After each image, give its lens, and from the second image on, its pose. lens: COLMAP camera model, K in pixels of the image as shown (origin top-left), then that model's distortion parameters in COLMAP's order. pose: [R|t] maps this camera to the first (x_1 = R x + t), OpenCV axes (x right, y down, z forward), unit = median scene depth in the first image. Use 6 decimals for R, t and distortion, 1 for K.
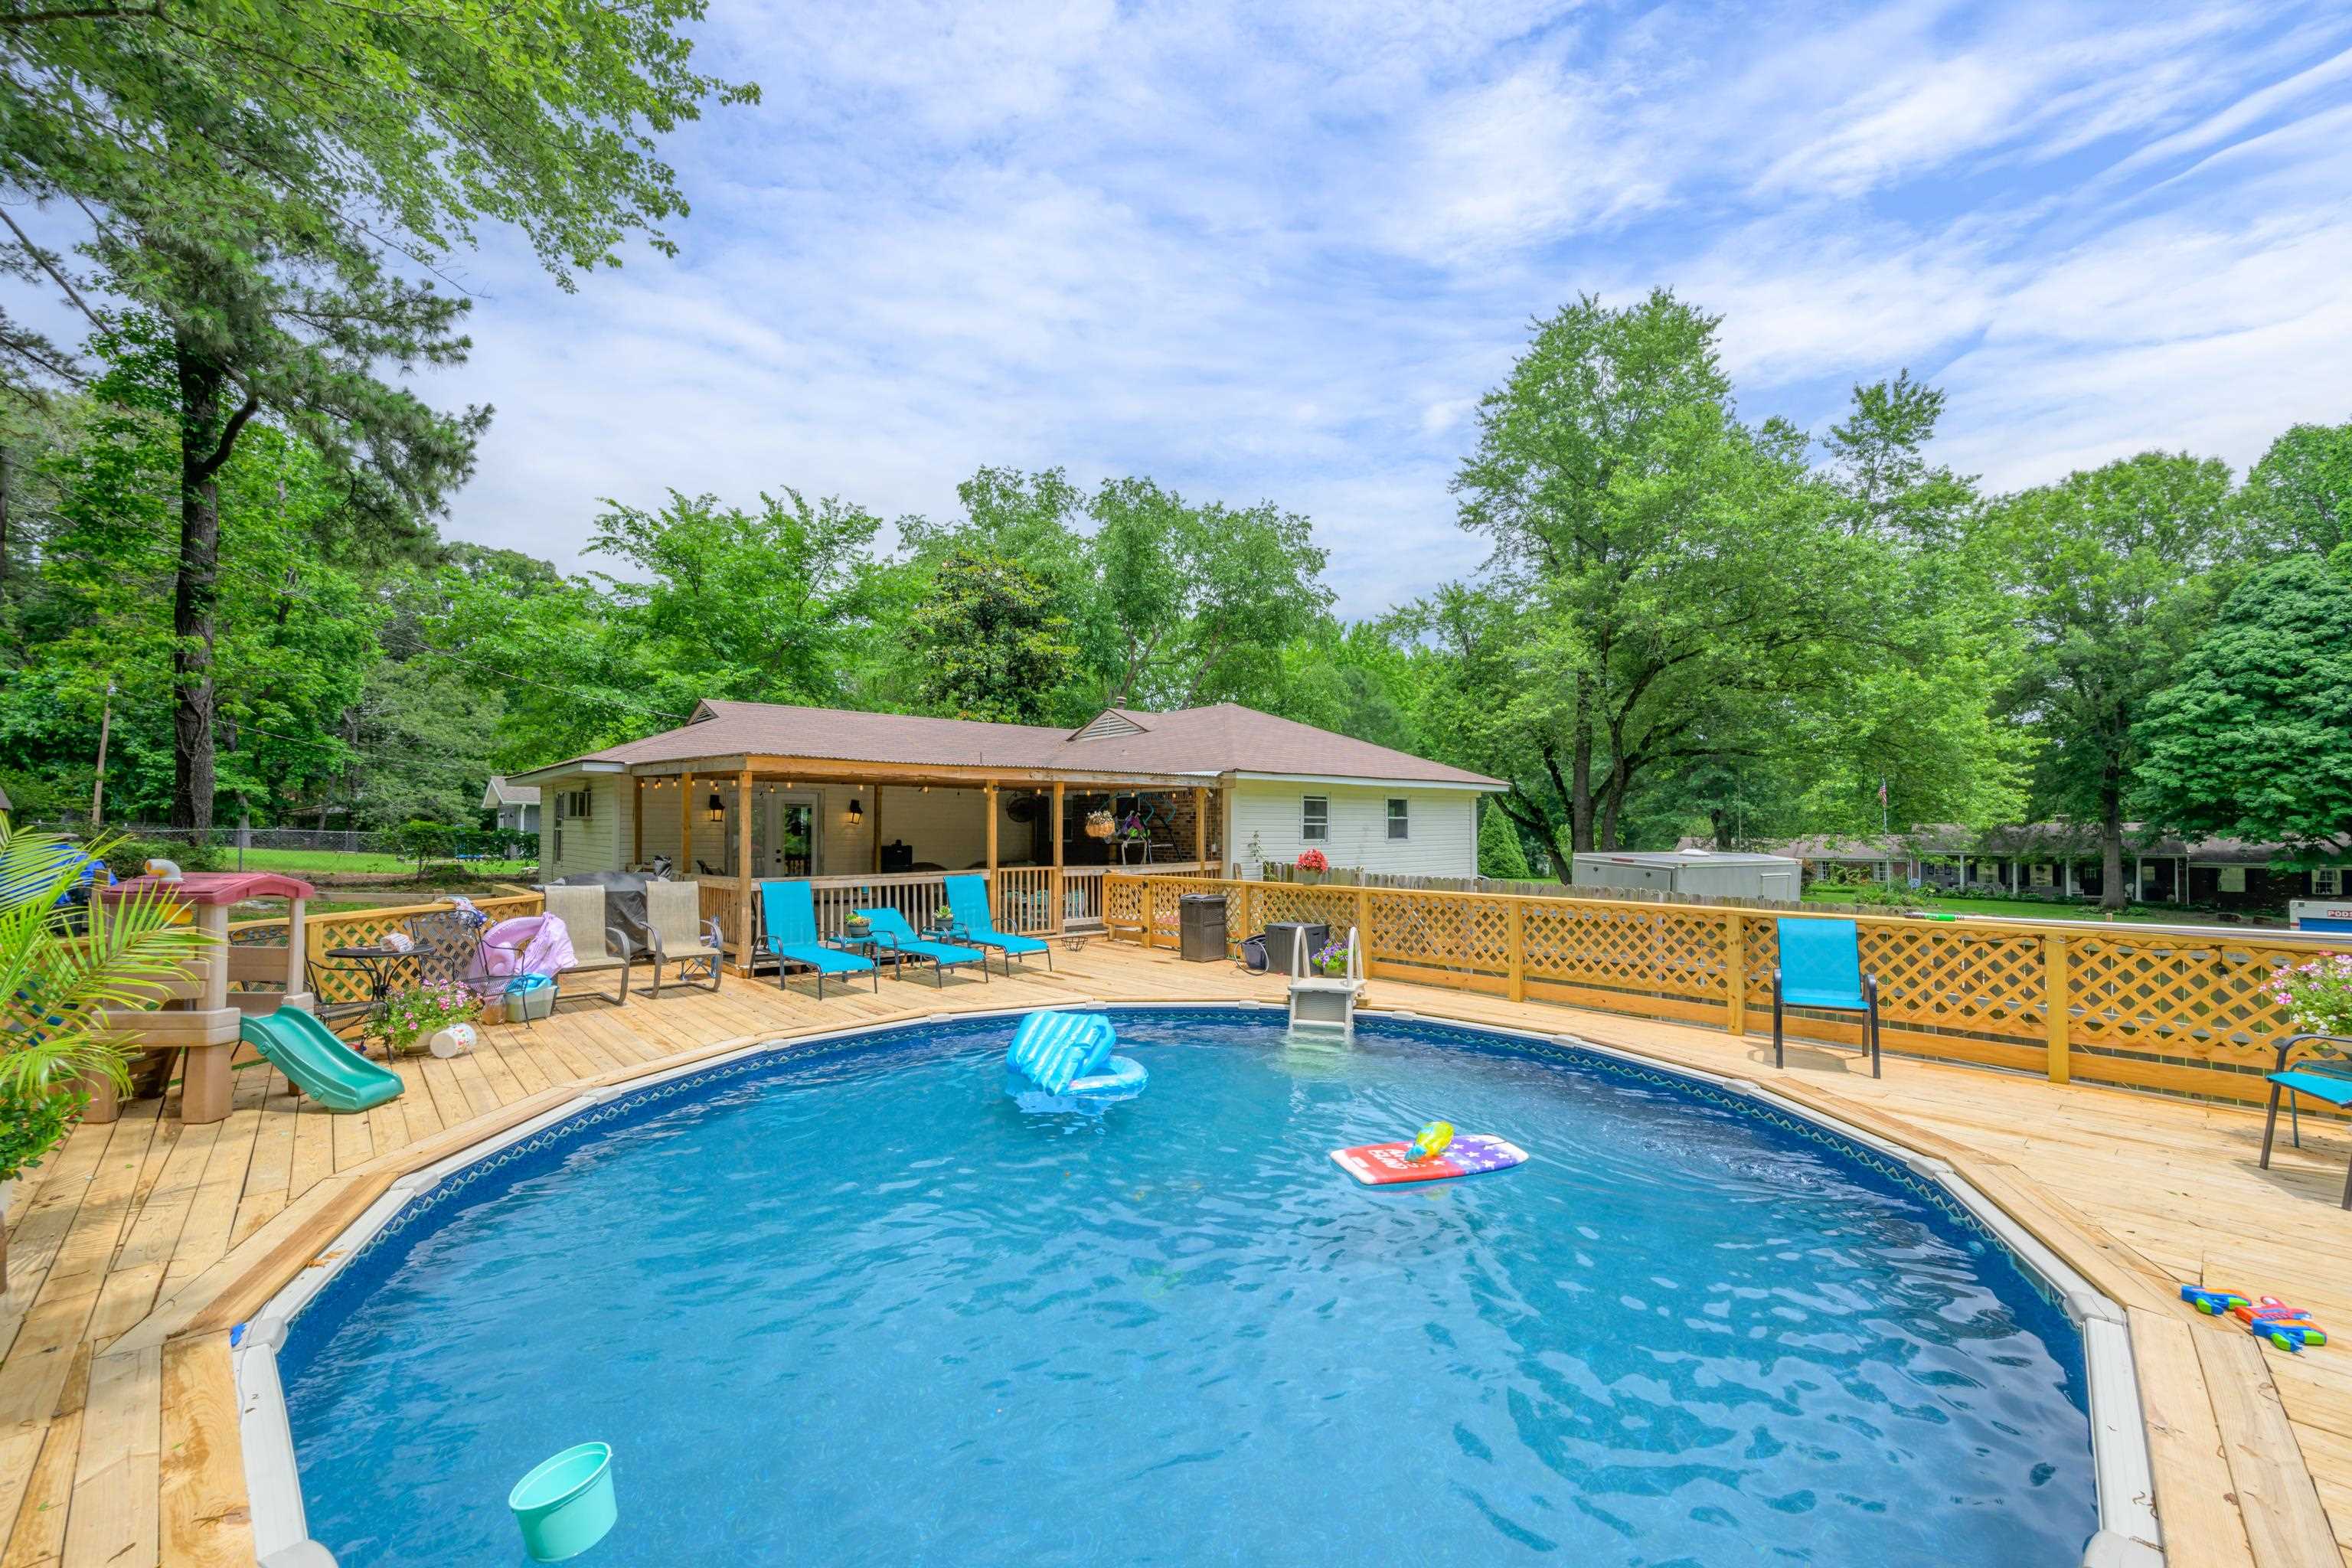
lens RADIAL K [[927.5, 0, 1179.5], [0, 927.5, 782.4], [0, 0, 1]] dist [0.001391, 0.000268]
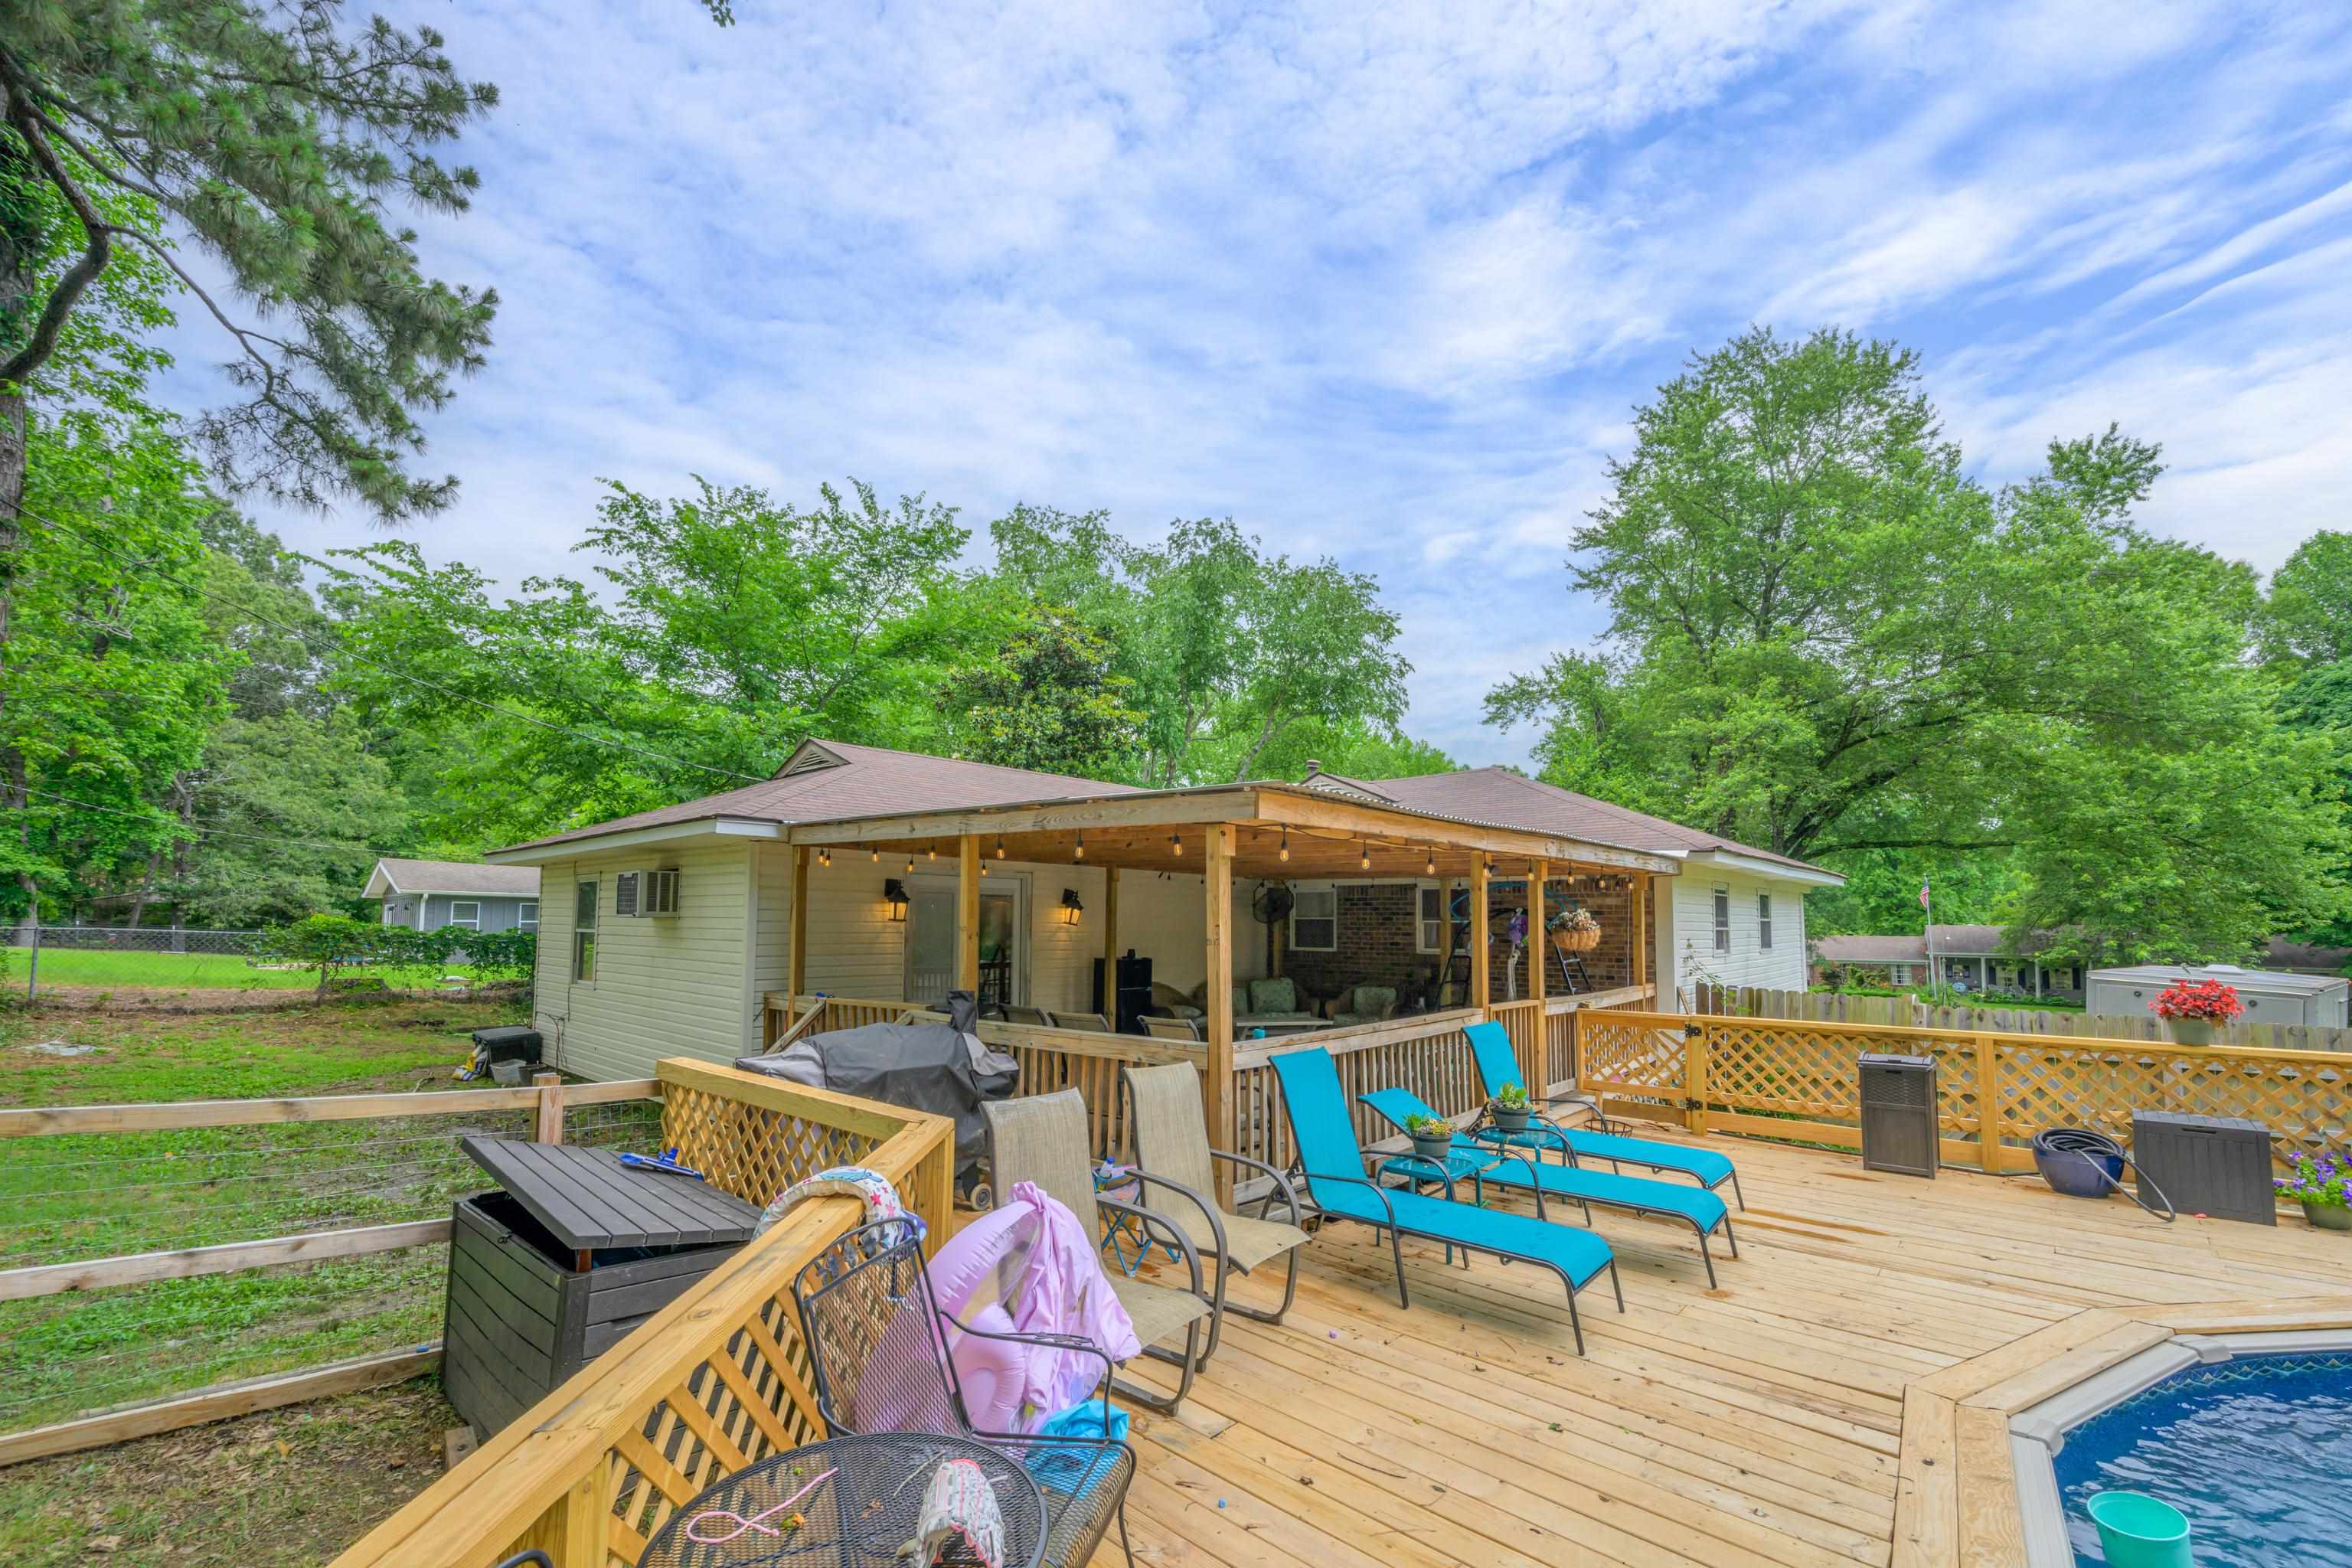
lens RADIAL K [[957.7, 0, 1208.8], [0, 957.7, 837.1], [0, 0, 1]] dist [0.002367, 0.000701]
pose [[0.995133, 0.013766, 0.097575, -0.130345], [-0.009627, 0.999039, -0.042765, 0.004292], [-0.098070, 0.041617, 0.994309, 0.125123]]
